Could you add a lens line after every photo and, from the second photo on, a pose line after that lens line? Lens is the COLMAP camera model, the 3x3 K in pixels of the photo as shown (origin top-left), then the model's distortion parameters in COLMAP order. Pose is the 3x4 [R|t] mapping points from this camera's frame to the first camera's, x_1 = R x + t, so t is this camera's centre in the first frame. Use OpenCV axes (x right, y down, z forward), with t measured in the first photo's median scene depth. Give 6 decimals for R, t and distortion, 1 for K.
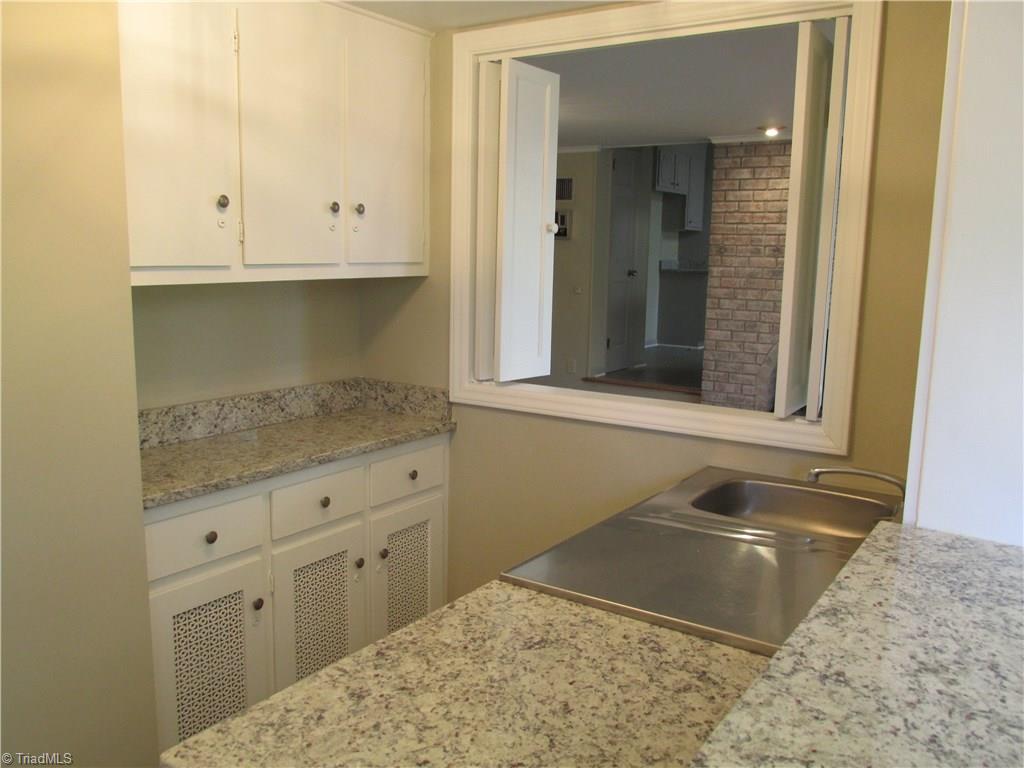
lens RADIAL K [[857.1, 0, 513.8], [0, 857.1, 382.1], [0, 0, 1]] dist [-0.029927, 0.008058]
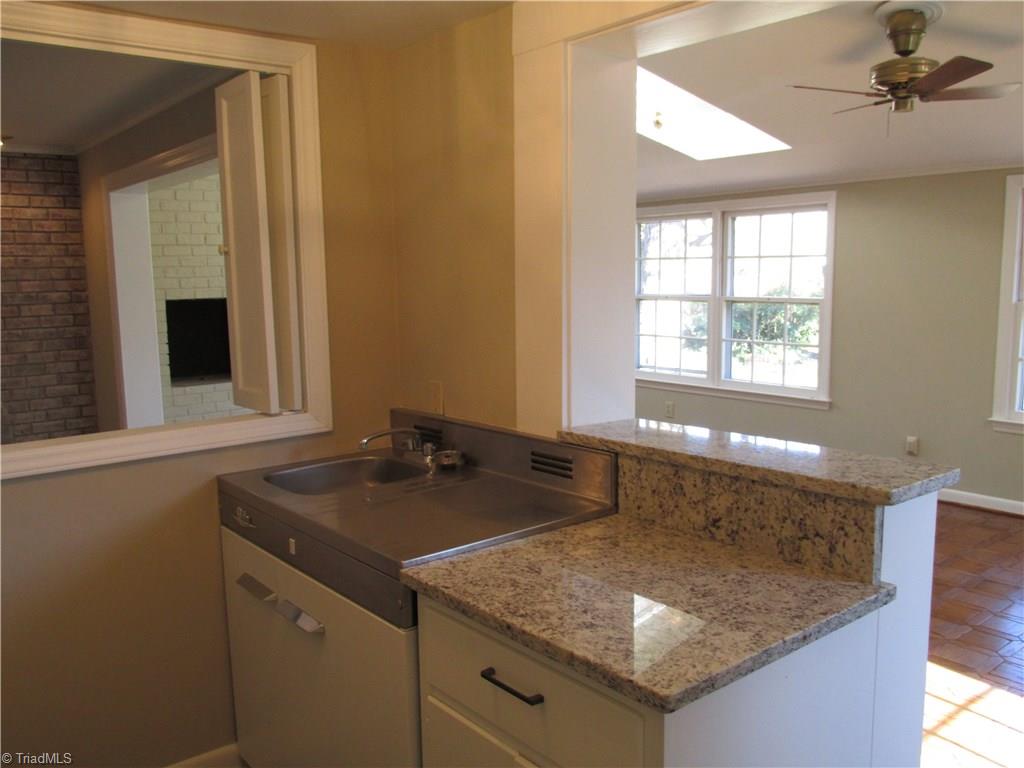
lens RADIAL K [[857.1, 0, 513.6], [0, 857.1, 383.8], [0, 0, 1]] dist [-0.029927, 0.008058]
pose [[0.296419, -0.151060, 0.943036, -0.230219], [0.168387, 0.980210, 0.104086, -0.021752], [-0.940097, 0.127941, 0.315990, 0.114819]]
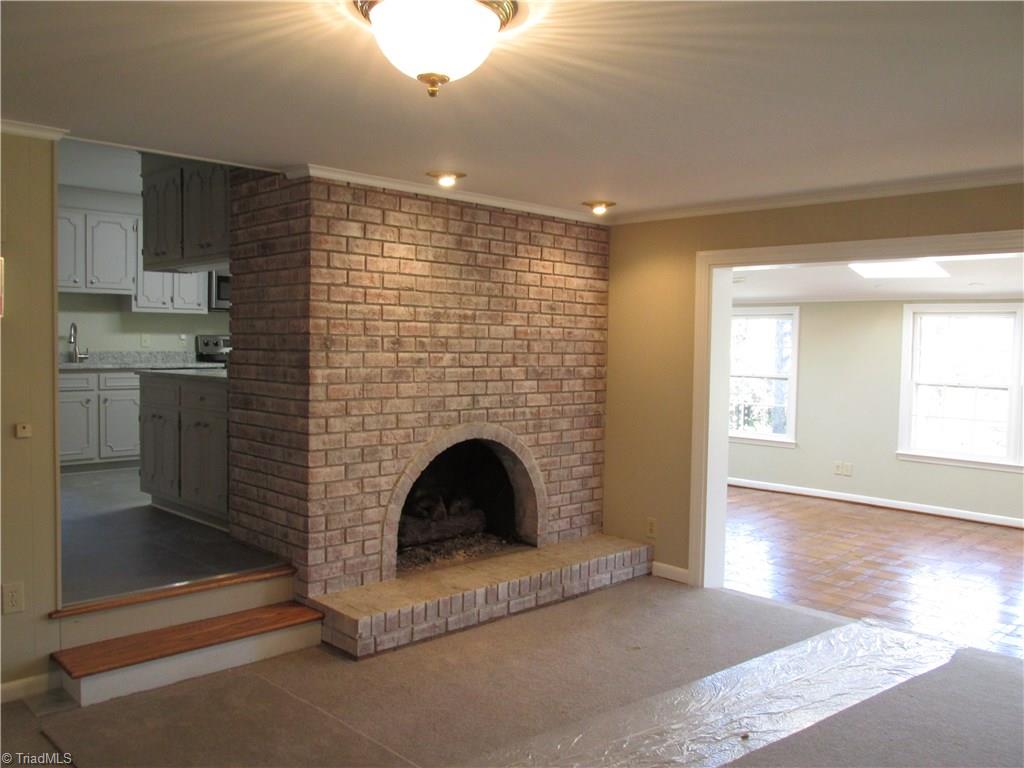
lens RADIAL K [[857.1, 0, 511.1], [0, 857.1, 385.7], [0, 0, 1]] dist [-0.029927, 0.008058]
pose [[0.207303, -0.061273, 0.976356, -0.363814], [0.139084, 0.989744, 0.032583, -0.126180], [-0.968339, 0.129041, 0.213700, 0.745574]]
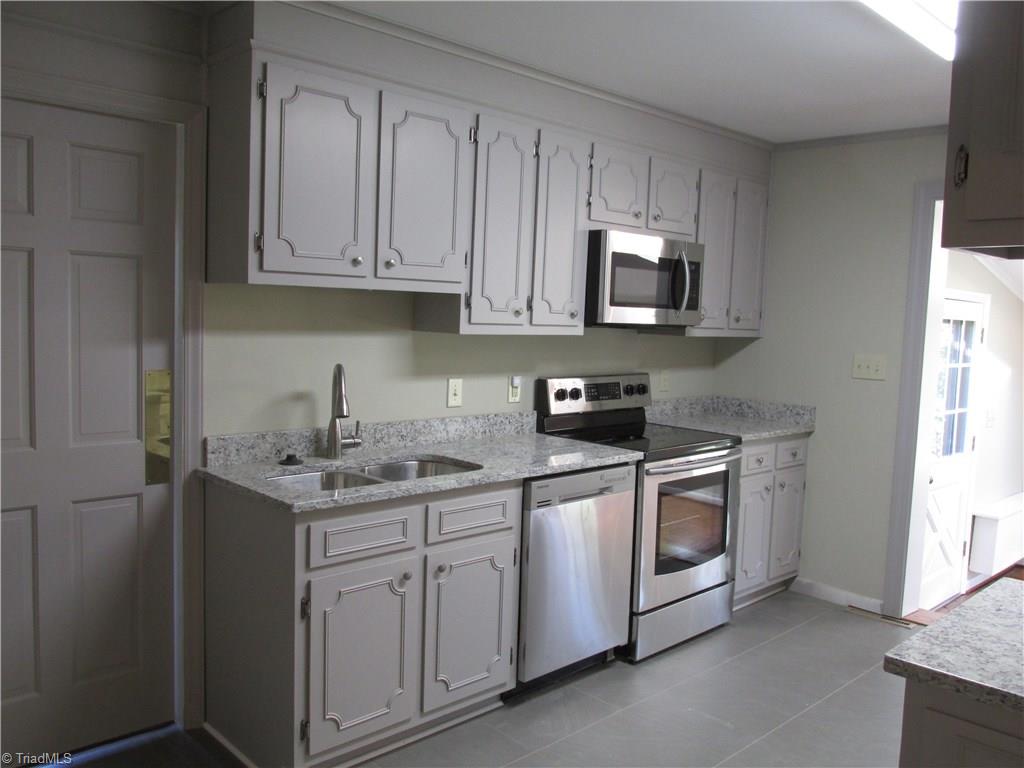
lens RADIAL K [[857.1, 0, 509.6], [0, 857.1, 382.5], [0, 0, 1]] dist [-0.029927, 0.008058]
pose [[0.204348, -0.087367, 0.974992, -0.087779], [0.119060, 0.990833, 0.063833, -0.192897], [-0.971631, 0.103038, 0.212877, 1.045949]]
